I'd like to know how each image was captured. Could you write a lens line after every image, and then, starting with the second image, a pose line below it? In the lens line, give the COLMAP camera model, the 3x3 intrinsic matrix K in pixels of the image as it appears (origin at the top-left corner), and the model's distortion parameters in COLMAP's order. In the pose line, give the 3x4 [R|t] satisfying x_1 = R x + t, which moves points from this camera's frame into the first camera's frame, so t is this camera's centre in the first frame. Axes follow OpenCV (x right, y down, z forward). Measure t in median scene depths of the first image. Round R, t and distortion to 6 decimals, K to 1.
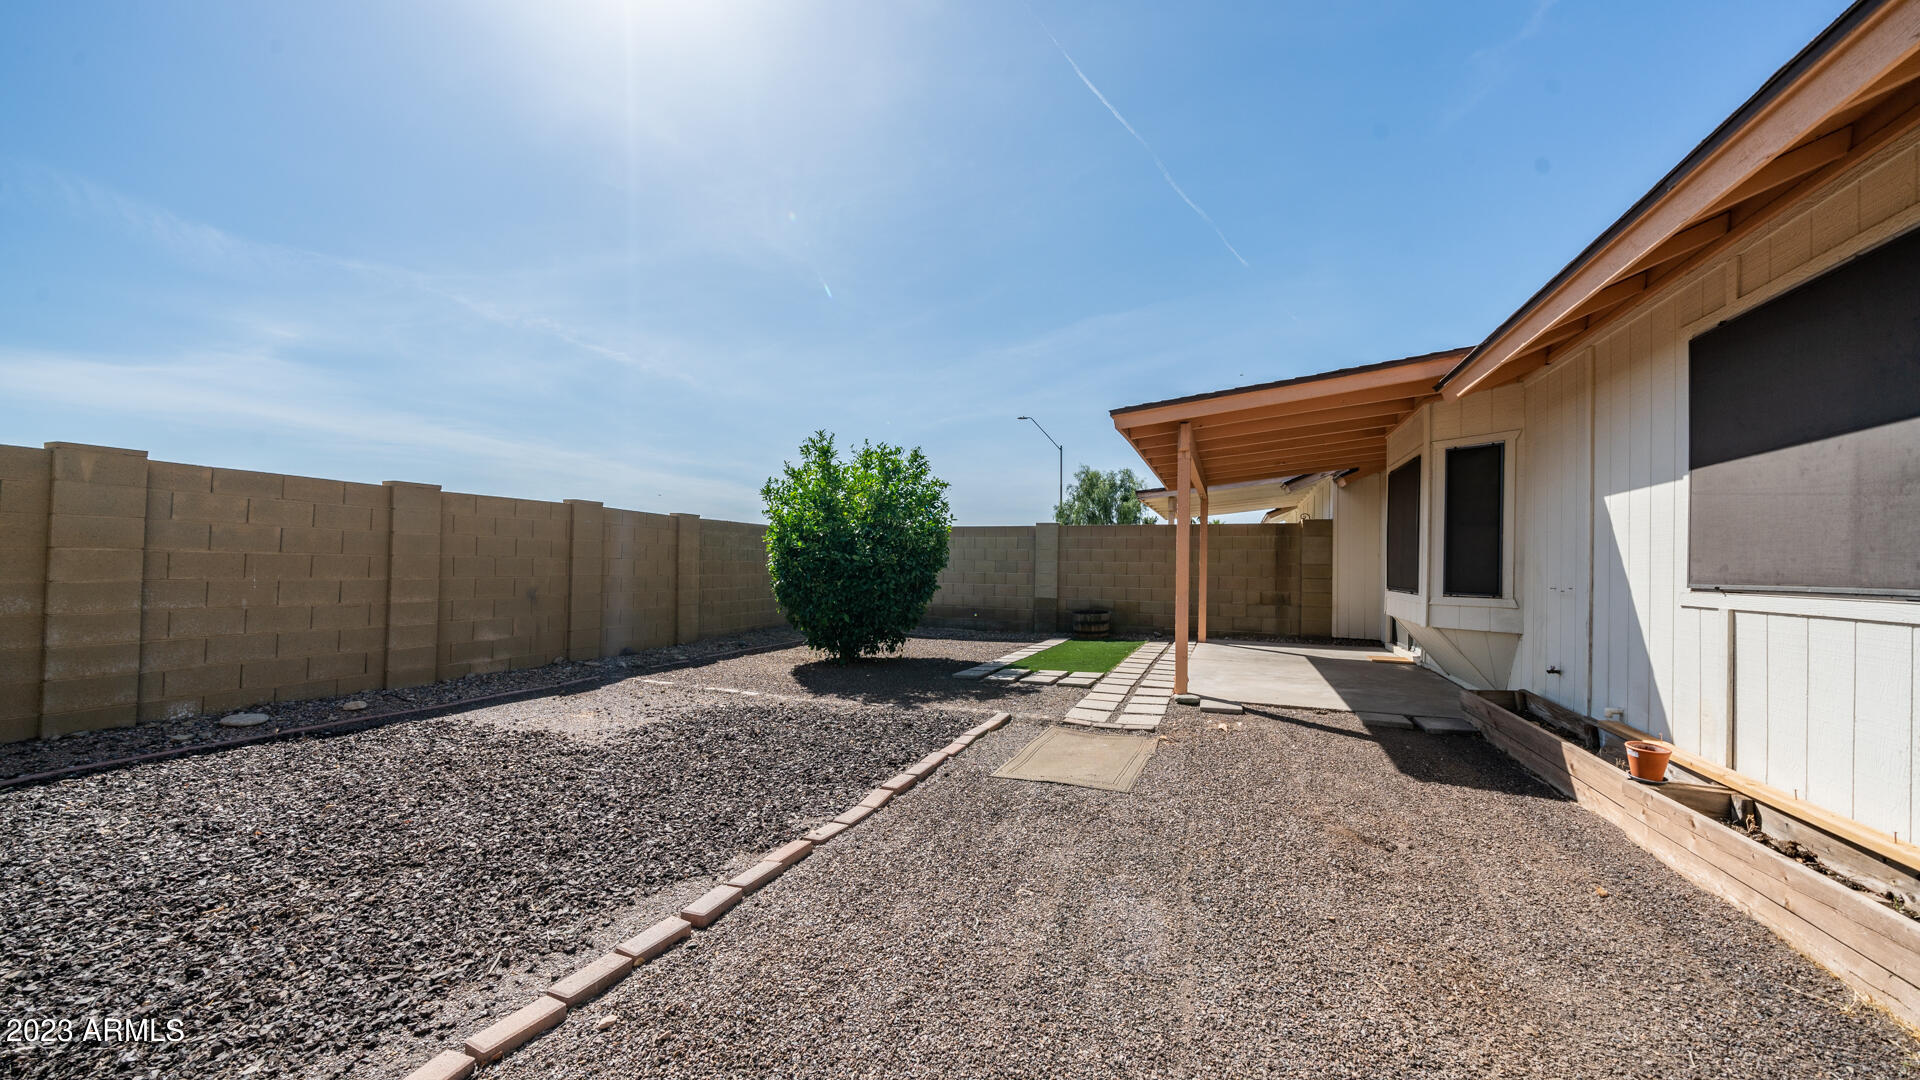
lens RADIAL K [[646.7, 0, 961.9], [0, 646.7, 527.9], [0, 0, 1]] dist [-0.015546, 0.000005]
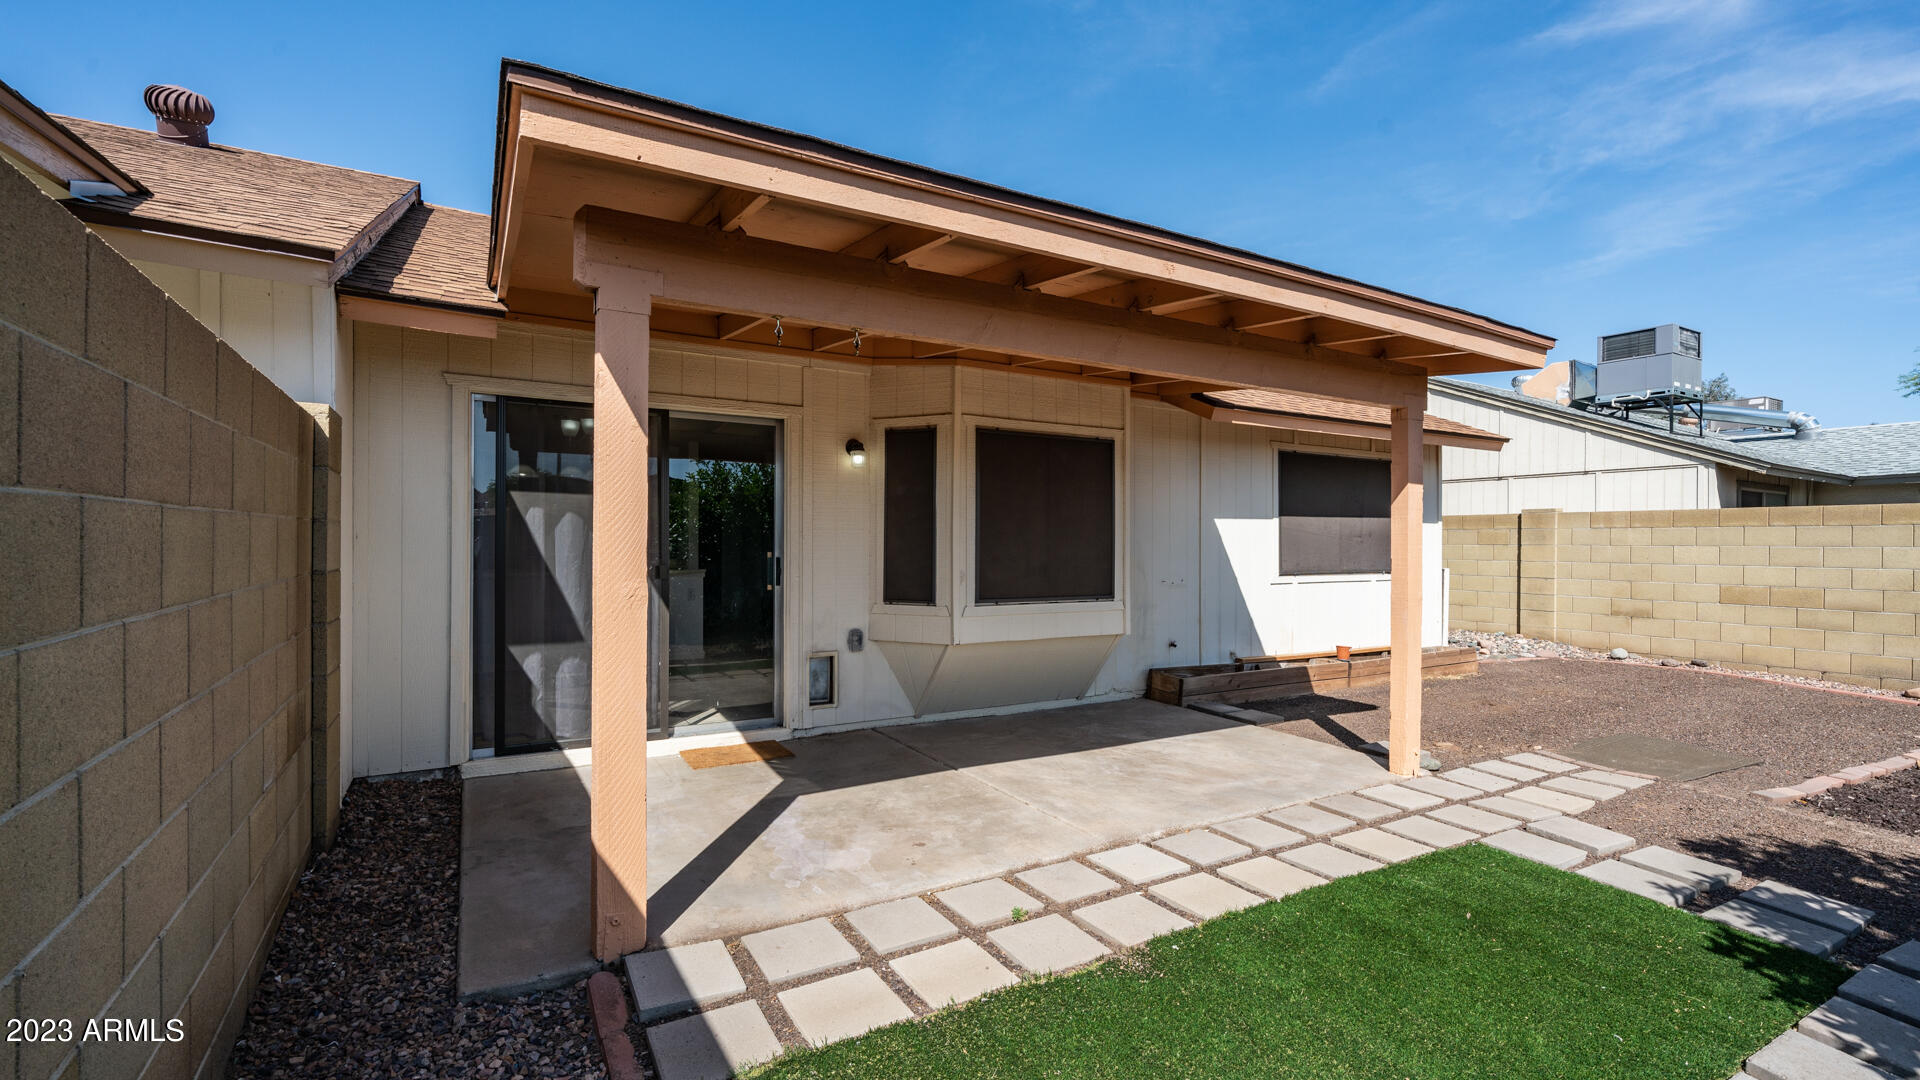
lens RADIAL K [[830.0, 0, 947.3], [0, 830.0, 547.9], [0, 0, 1]] dist [0.001842, 0.000673]
pose [[-0.796097, -0.026888, 0.604572, 0.210707], [-0.053389, 0.998238, -0.025906, 0.074410], [-0.602810, -0.052901, -0.796129, 2.063107]]
